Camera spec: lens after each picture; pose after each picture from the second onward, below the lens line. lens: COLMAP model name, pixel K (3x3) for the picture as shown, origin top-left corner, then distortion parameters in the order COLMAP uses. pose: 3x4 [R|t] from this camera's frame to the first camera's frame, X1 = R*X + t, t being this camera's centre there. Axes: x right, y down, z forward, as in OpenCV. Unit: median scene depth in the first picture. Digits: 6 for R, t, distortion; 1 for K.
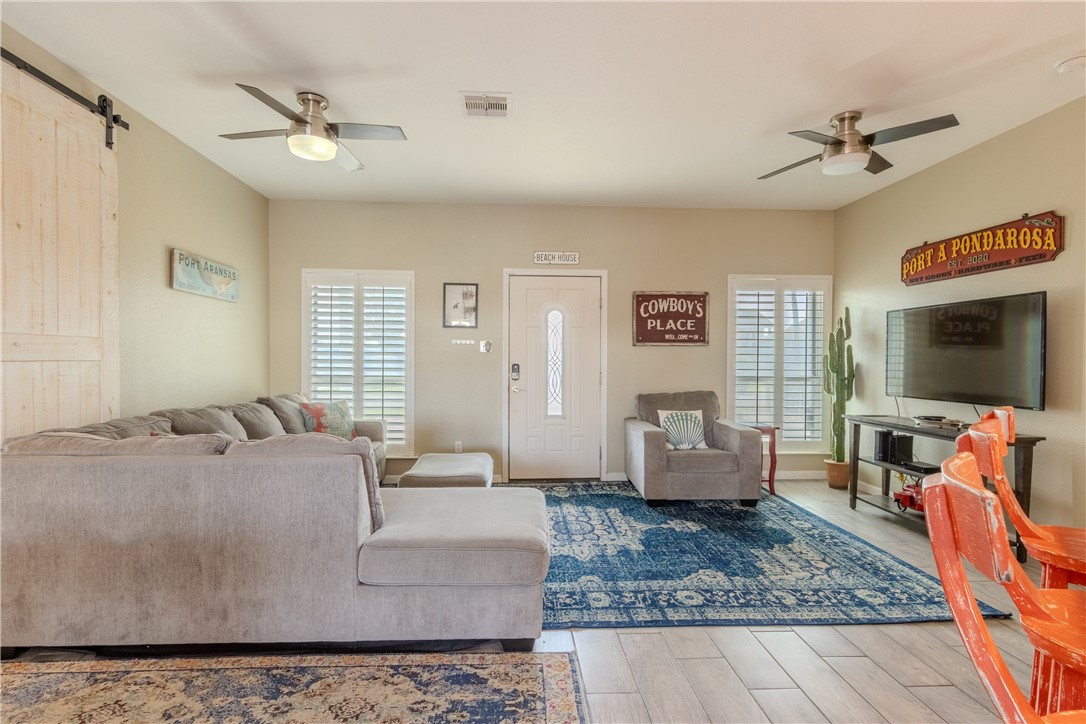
lens RADIAL K [[496.0, 0, 539.8], [0, 496.0, 364.2], [0, 0, 1]] dist [0.006024, -0.000728]
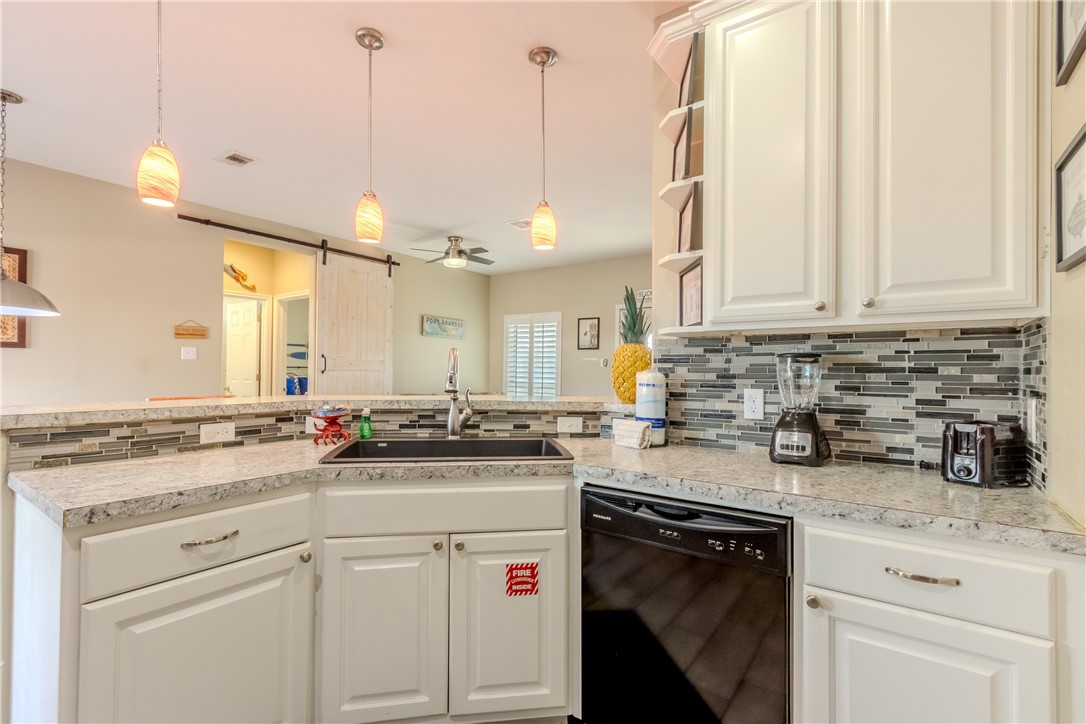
lens RADIAL K [[498.4, 0, 543.0], [0, 498.4, 362.0], [0, 0, 1]] dist [-0.001836, -0.000174]
pose [[0.780858, -0.008935, -0.624645, 0.970592], [-0.013099, 0.999444, -0.030671, 0.011324], [0.624571, 0.032132, 0.780307, -0.285138]]
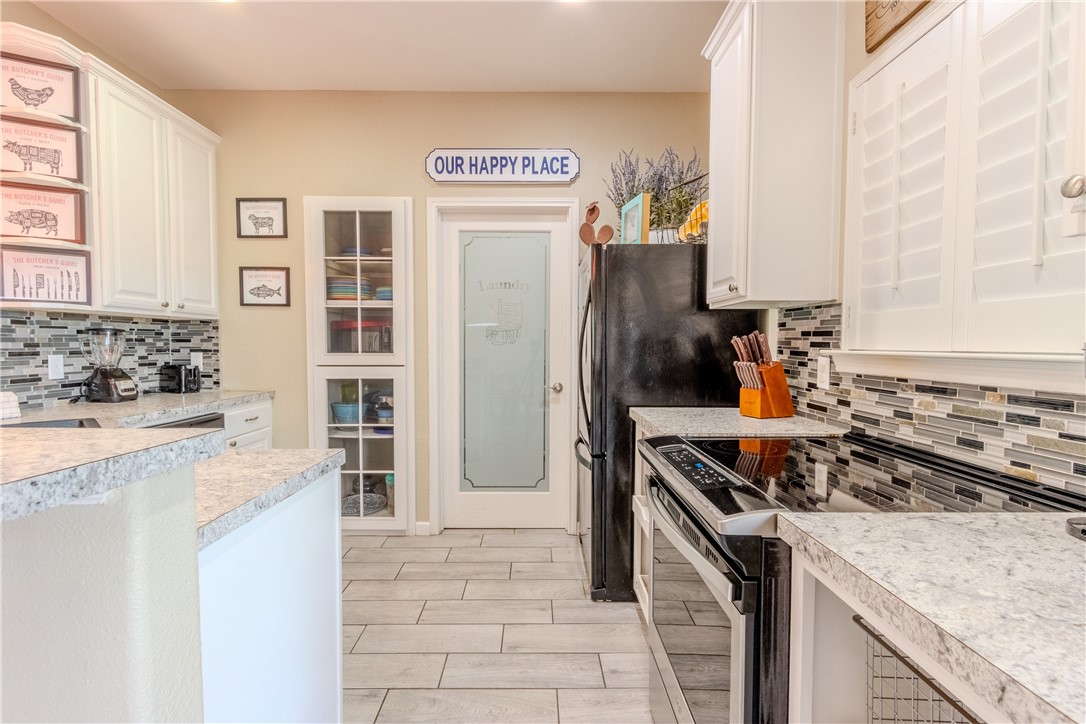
lens RADIAL K [[496.0, 0, 539.8], [0, 496.0, 364.2], [0, 0, 1]] dist [0.006024, -0.000728]
pose [[0.047670, -0.045433, 0.997829, 0.074433], [0.009173, 0.998943, 0.045045, 0.008878], [-0.998821, 0.007006, 0.048036, -0.420703]]
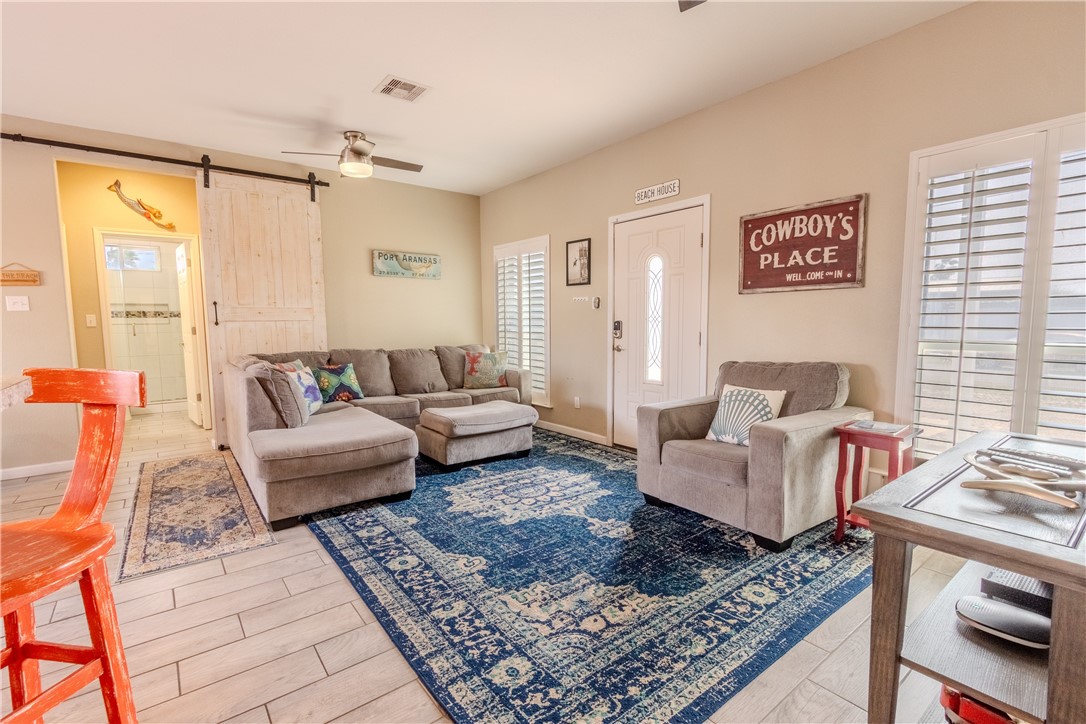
lens RADIAL K [[496.0, 0, 539.8], [0, 496.0, 364.2], [0, 0, 1]] dist [0.006024, -0.000728]
pose [[0.571966, 0.062721, -0.817876, 0.977465], [0.003365, 0.996885, 0.078802, 0.010196], [0.820270, -0.047824, 0.569973, 0.554054]]
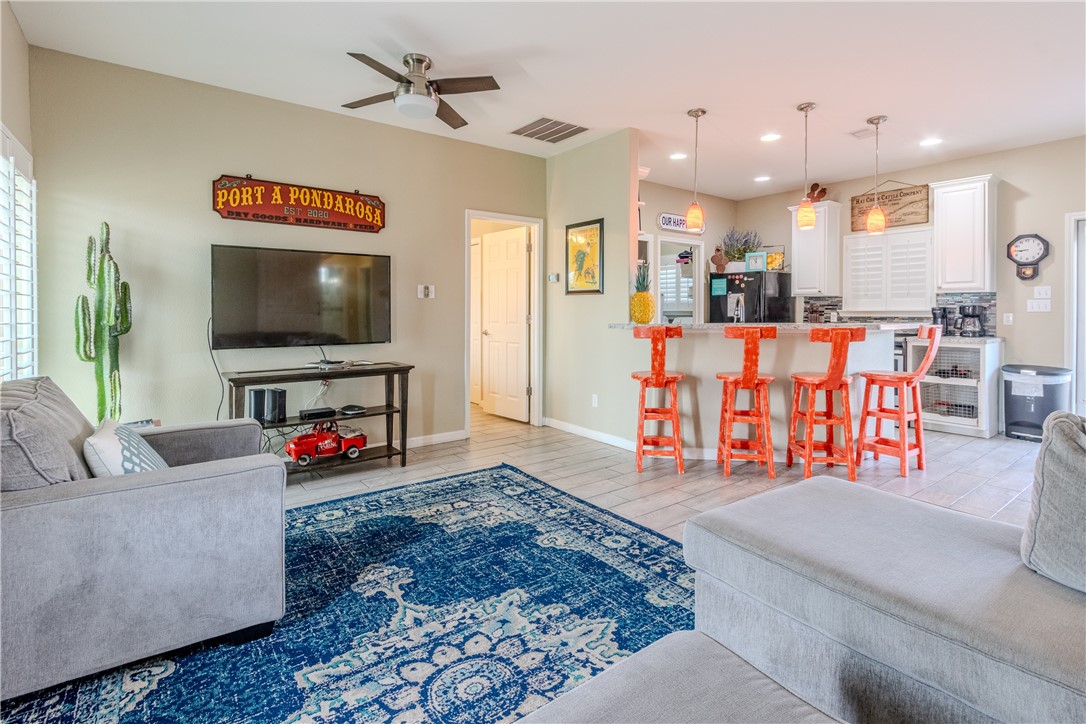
lens RADIAL K [[516.9, 0, 536.4], [0, 516.9, 318.0], [0, 0, 1]] dist [0.000317, -0.000784]
pose [[-0.550695, -0.014443, 0.834582, -0.379719], [0.007996, 0.999713, 0.022577, -0.003746], [-0.834669, 0.019106, -0.550421, 1.367875]]
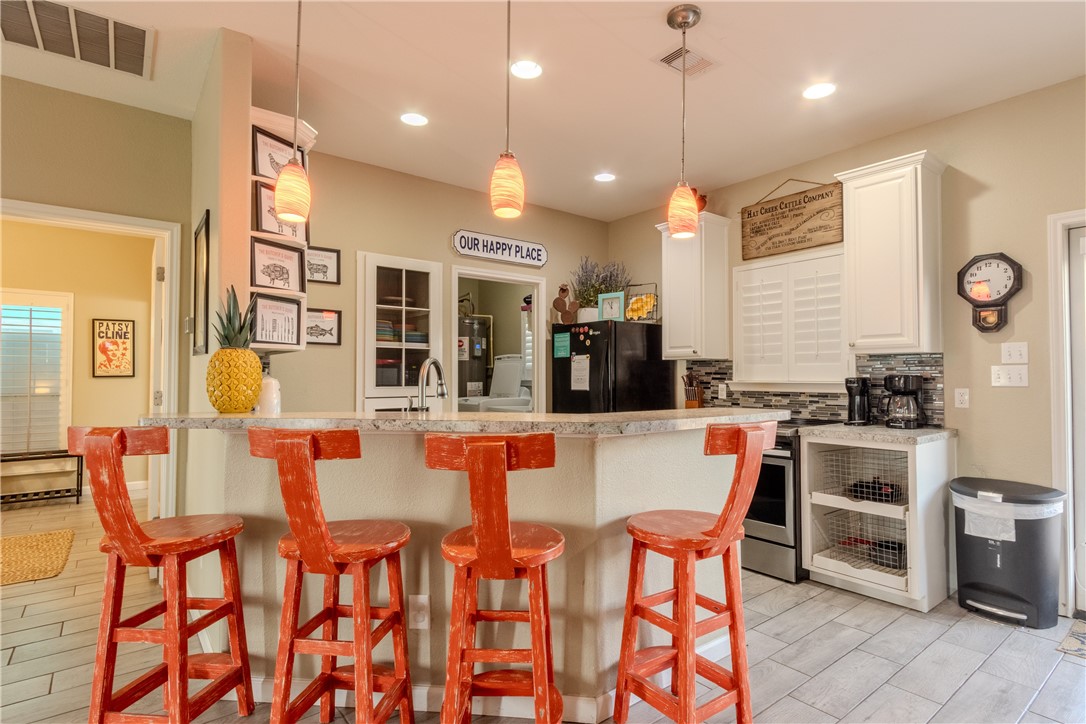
lens RADIAL K [[553.1, 0, 559.9], [0, 553.1, 365.2], [0, 0, 1]] dist [0.001954, 0.000213]
pose [[-0.583746, 0.012229, 0.811844, -0.240342], [0.005424, 0.999923, -0.011162, -0.005629], [-0.811918, -0.002112, -0.583767, 0.444509]]
